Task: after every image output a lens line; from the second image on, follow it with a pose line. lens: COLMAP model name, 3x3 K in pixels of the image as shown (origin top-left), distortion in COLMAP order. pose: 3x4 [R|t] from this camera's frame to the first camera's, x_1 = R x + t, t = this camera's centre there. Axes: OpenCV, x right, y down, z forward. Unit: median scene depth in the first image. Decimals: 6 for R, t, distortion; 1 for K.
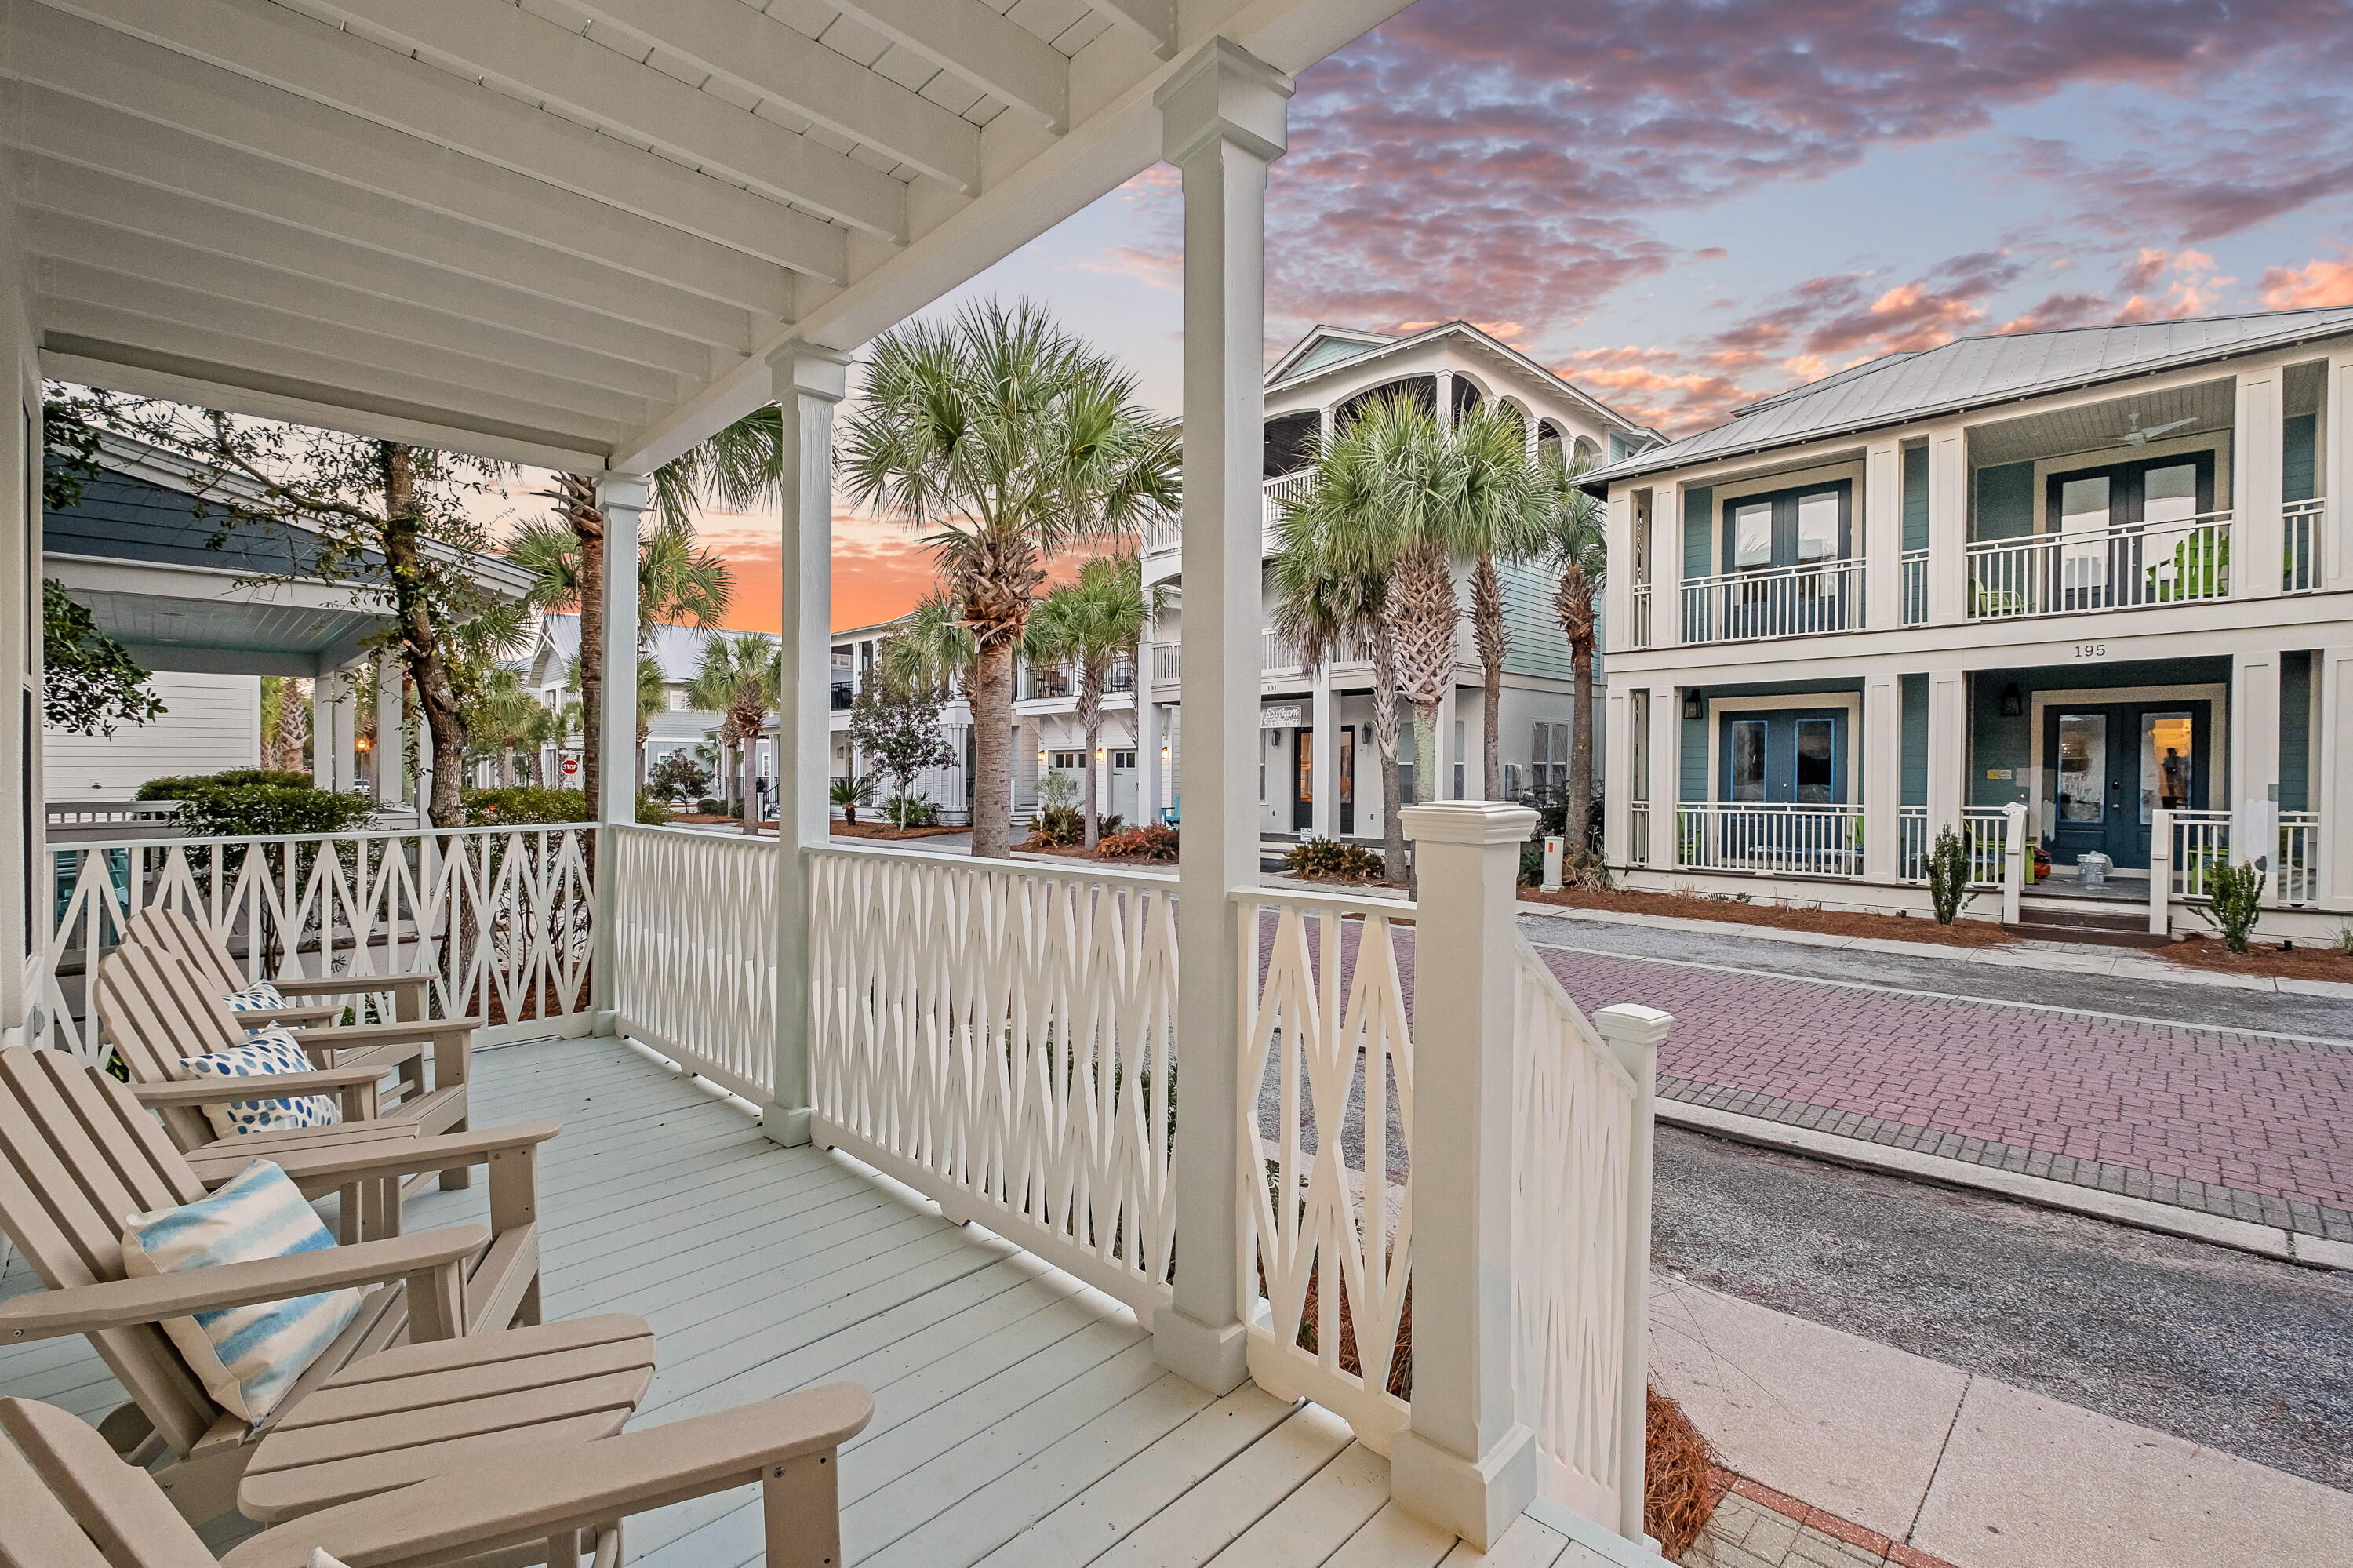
lens RADIAL K [[1021.8, 0, 1187.2], [0, 1021.8, 768.4], [0, 0, 1]] dist [-0.000692, -0.000243]
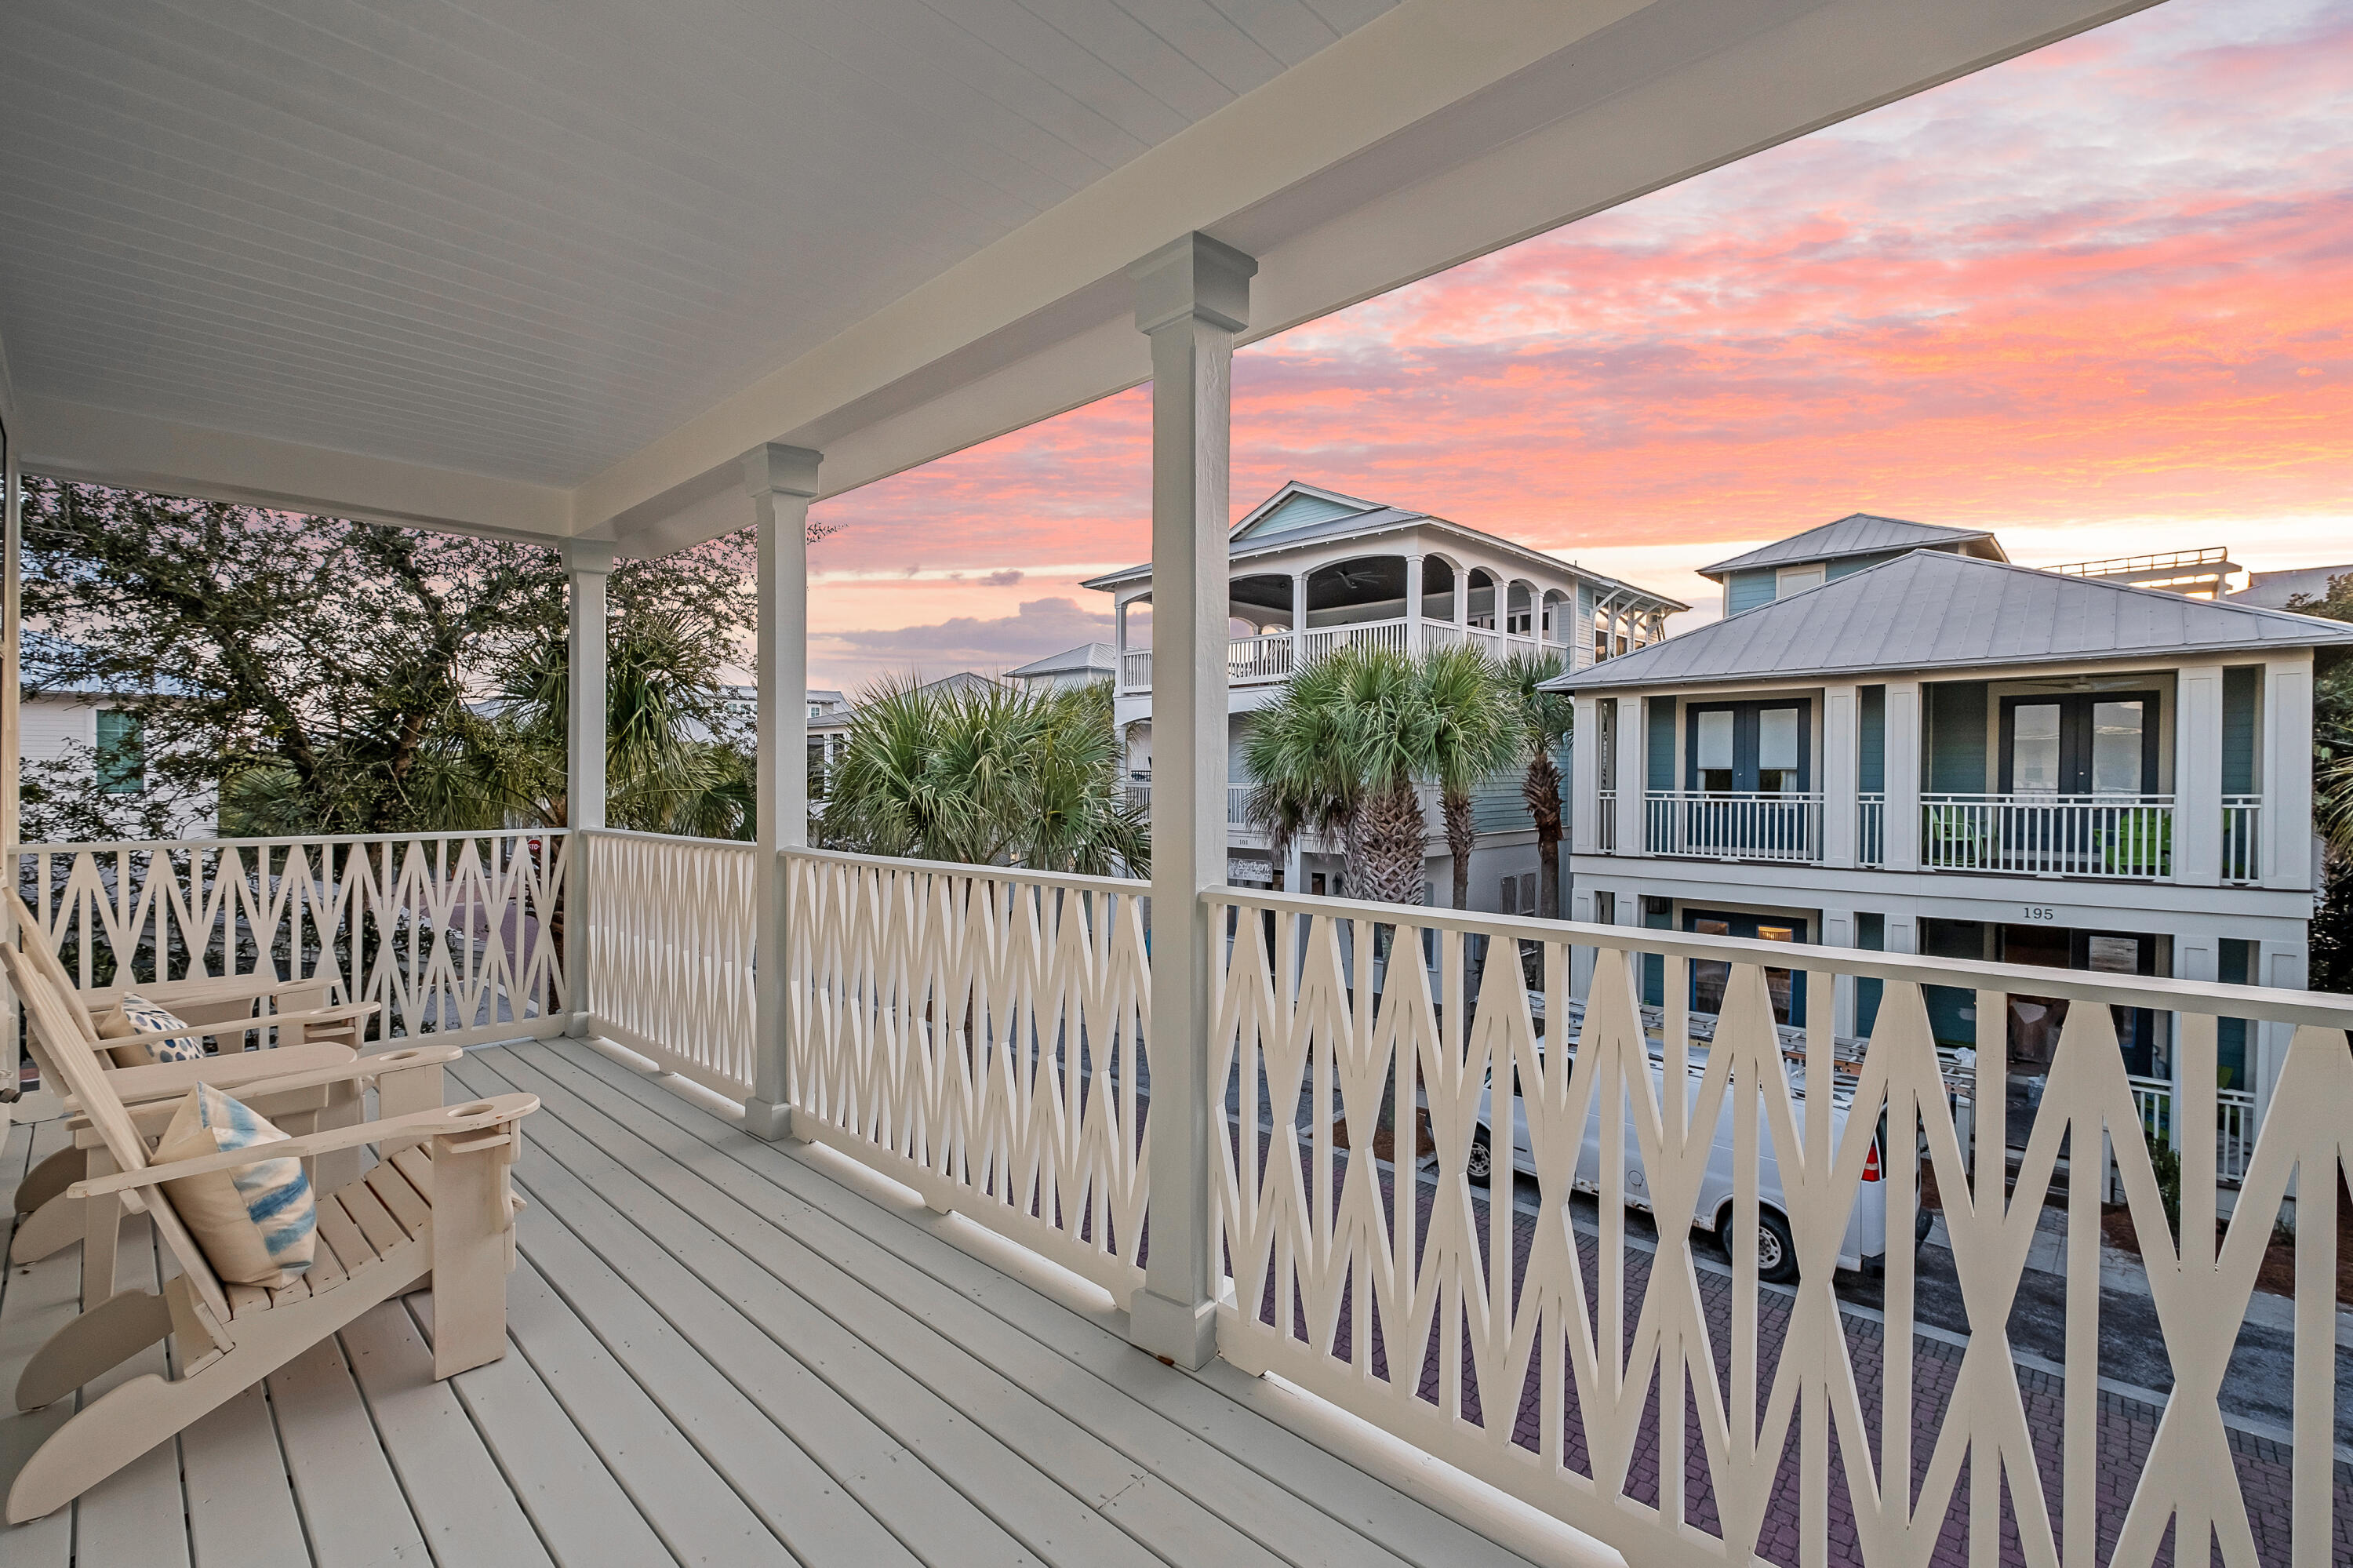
lens RADIAL K [[1021.8, 0, 1180.2], [0, 1021.8, 792.8], [0, 0, 1]] dist [-0.000692, -0.000243]
pose [[0.999810, 0.001524, 0.019434, 0.001534], [-0.001587, 0.999994, 0.003196, -0.204671], [-0.019429, -0.003226, 0.999806, -0.007629]]
